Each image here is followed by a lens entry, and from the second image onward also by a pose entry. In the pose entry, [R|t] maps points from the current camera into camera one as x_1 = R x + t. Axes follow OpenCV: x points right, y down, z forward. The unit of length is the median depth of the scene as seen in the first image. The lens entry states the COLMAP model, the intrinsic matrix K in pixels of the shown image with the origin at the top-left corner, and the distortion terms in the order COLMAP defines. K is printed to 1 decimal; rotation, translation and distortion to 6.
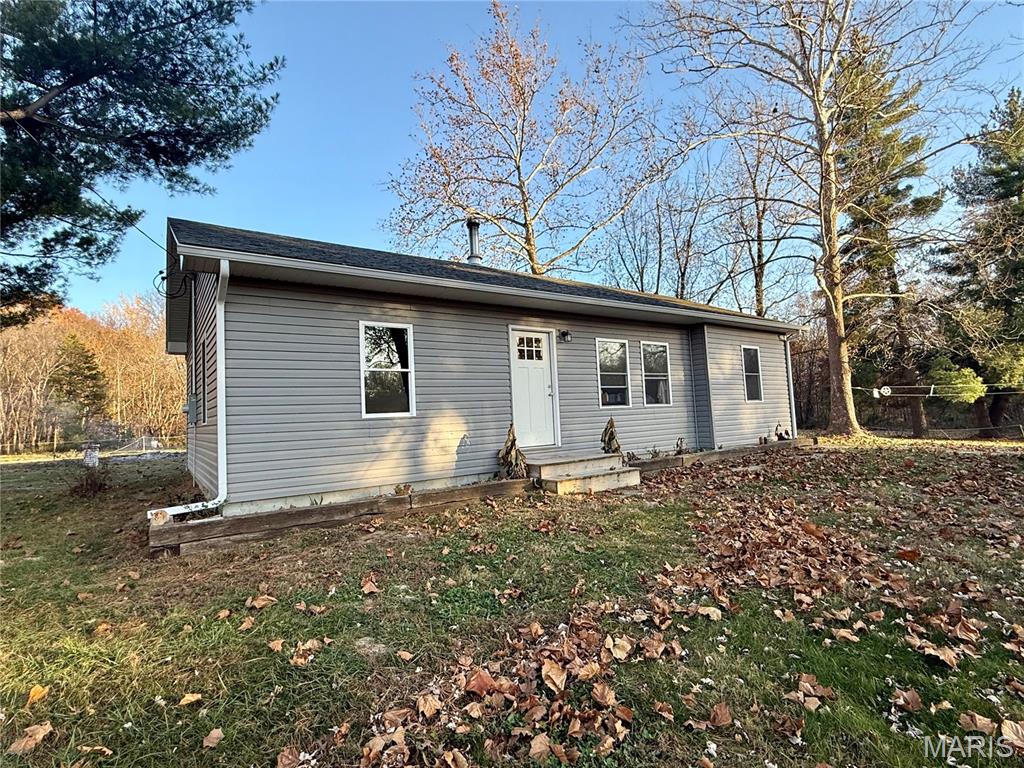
lens RADIAL K [[509.7, 0, 508.5], [0, 509.7, 384.0], [0, 0, 1]] dist [-0.005582, -0.000560]
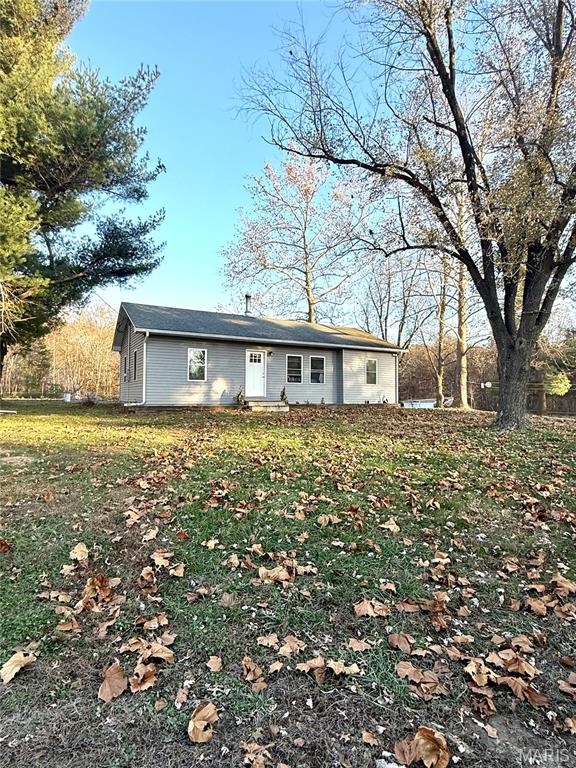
lens RADIAL K [[403.1, 0, 293.3], [0, 403.1, 379.4], [0, 0, 1]] dist [0.004405, 0.001238]
pose [[0.994913, 0.049192, -0.087914, 0.363523], [-0.046659, 0.998441, 0.030638, -0.029995], [0.089284, -0.026380, 0.995657, -0.879513]]
